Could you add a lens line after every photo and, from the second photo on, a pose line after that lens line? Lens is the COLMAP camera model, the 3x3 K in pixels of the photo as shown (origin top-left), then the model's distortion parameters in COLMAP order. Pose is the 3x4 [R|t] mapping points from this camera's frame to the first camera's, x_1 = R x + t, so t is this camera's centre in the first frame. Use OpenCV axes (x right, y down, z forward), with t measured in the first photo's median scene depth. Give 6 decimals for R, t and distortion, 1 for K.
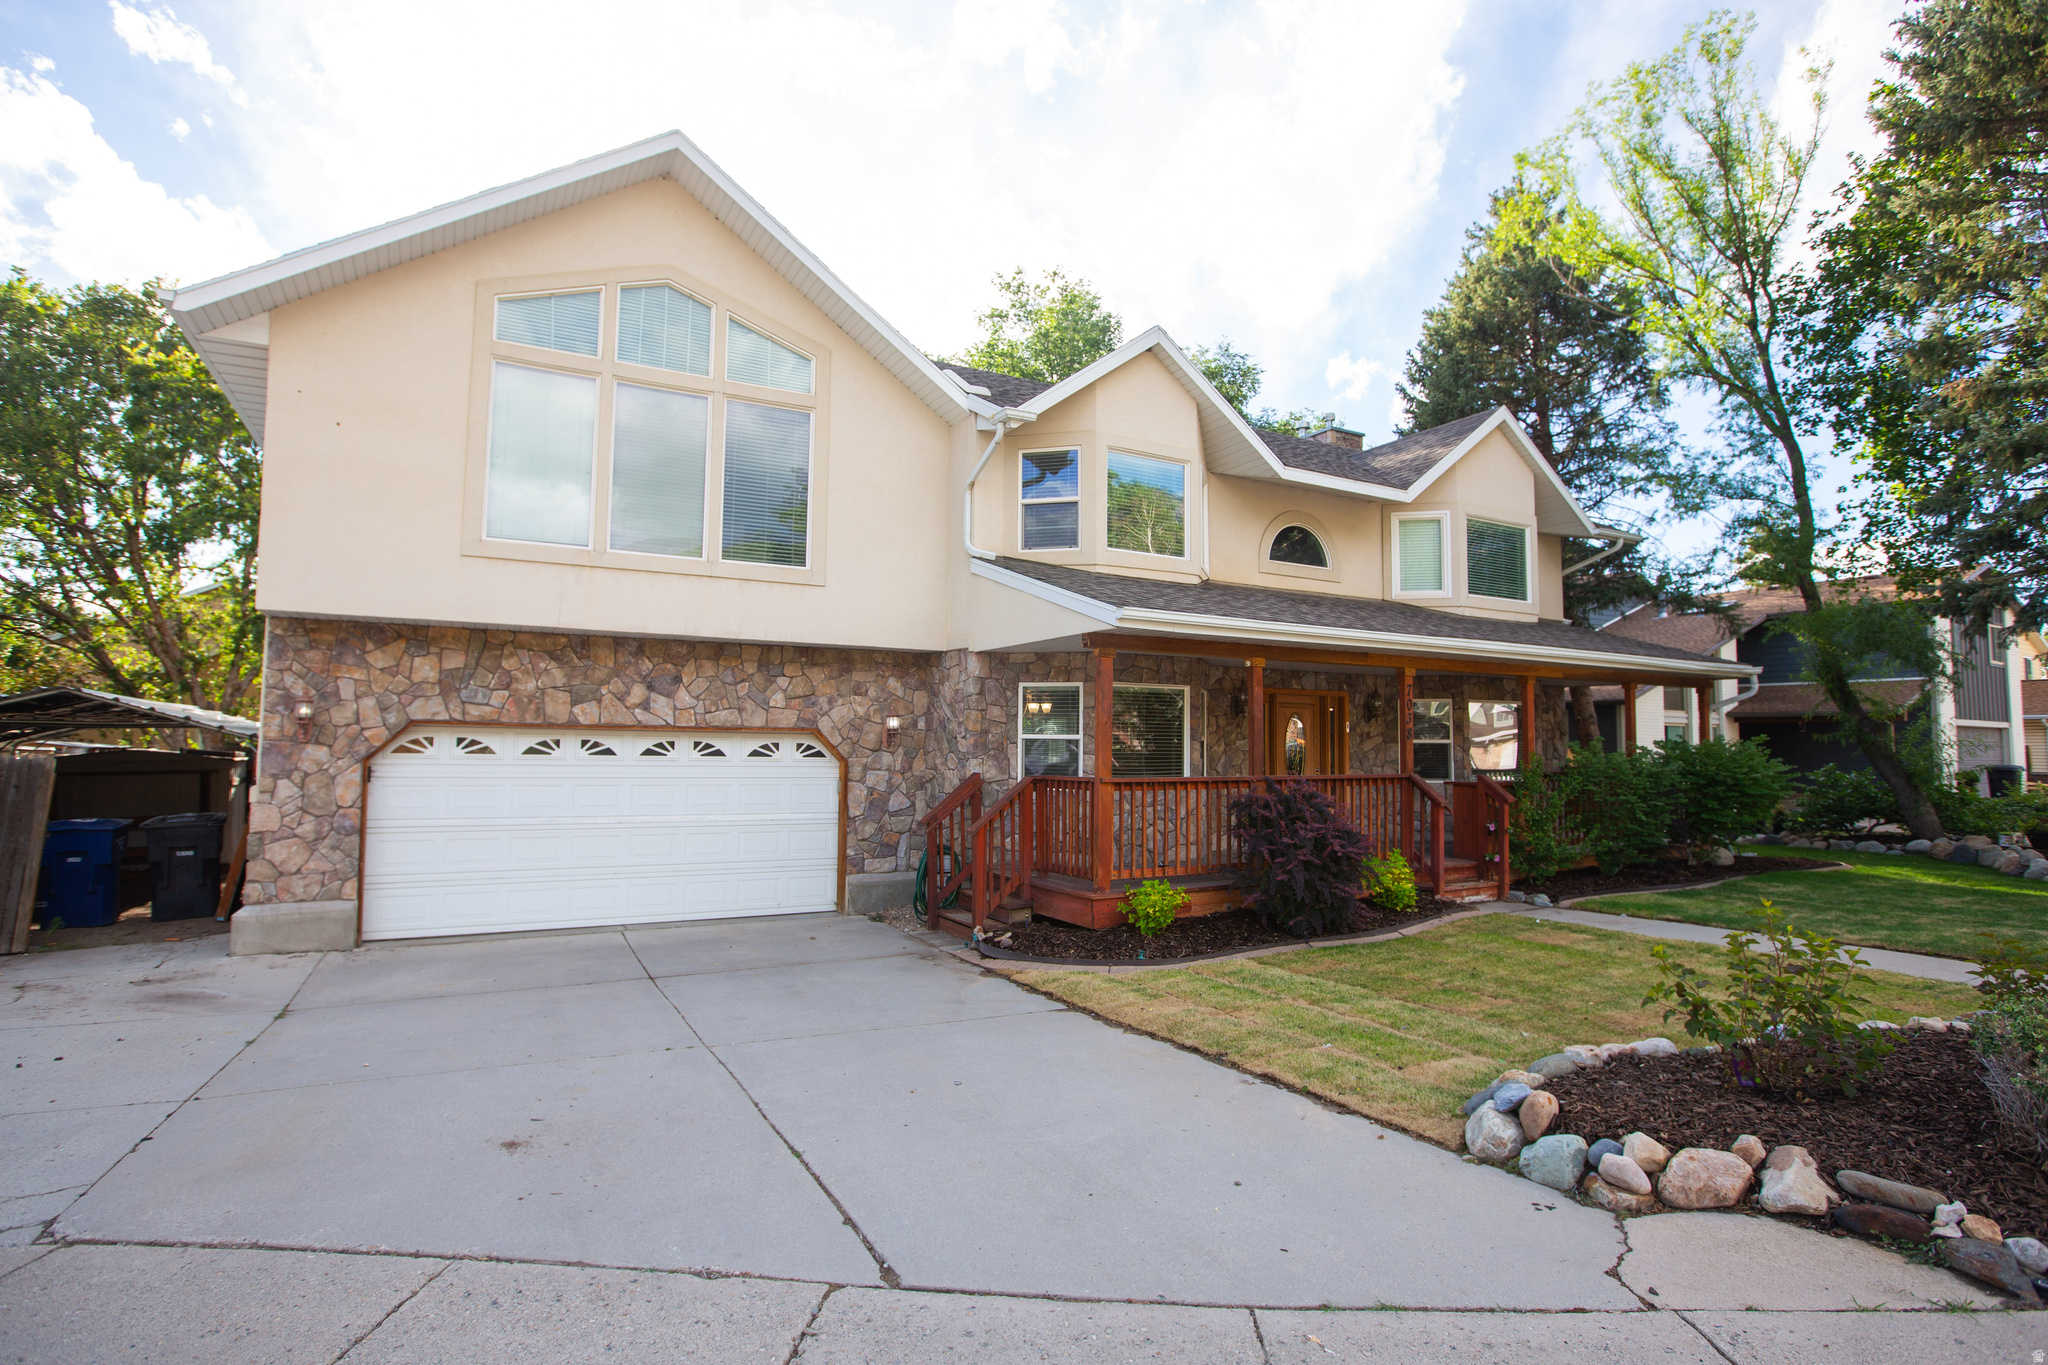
lens RADIAL K [[1023.0, 0, 1024.0], [0, 1023.0, 682.5], [0, 0, 1]] dist [-0.023678, -0.000016]
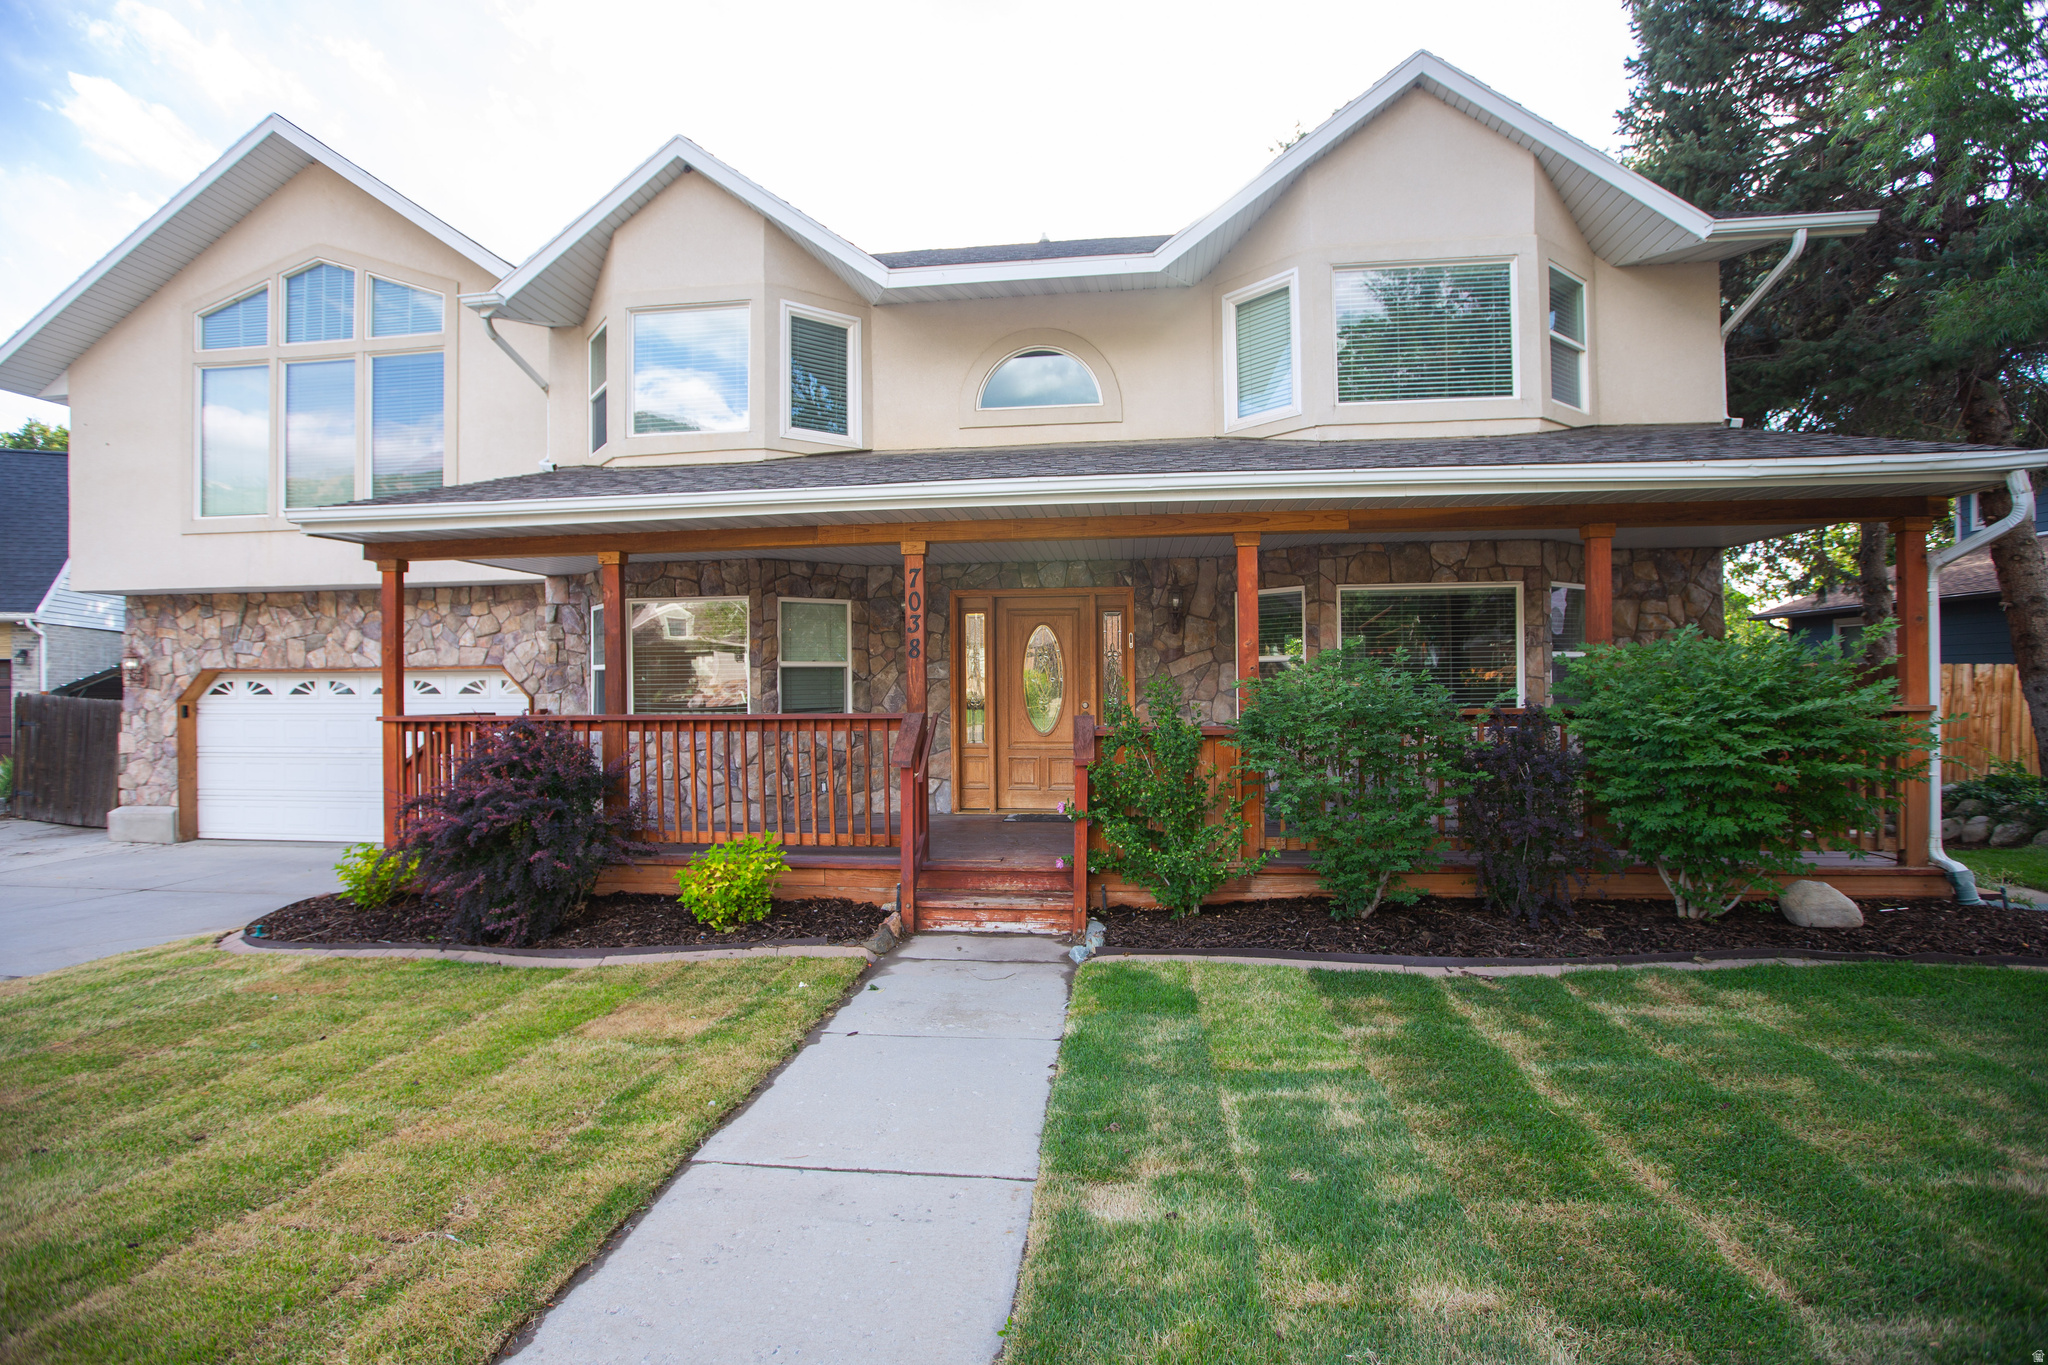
lens RADIAL K [[955.0, 0, 1024.0], [0, 955.0, 682.5], [0, 0, 1]] dist [-0.036893, 0.019187]
pose [[0.800874, -0.016840, -0.598596, 0.874000], [0.055313, 0.997411, 0.045945, 0.053825], [0.596273, -0.069906, 0.799732, 0.634419]]
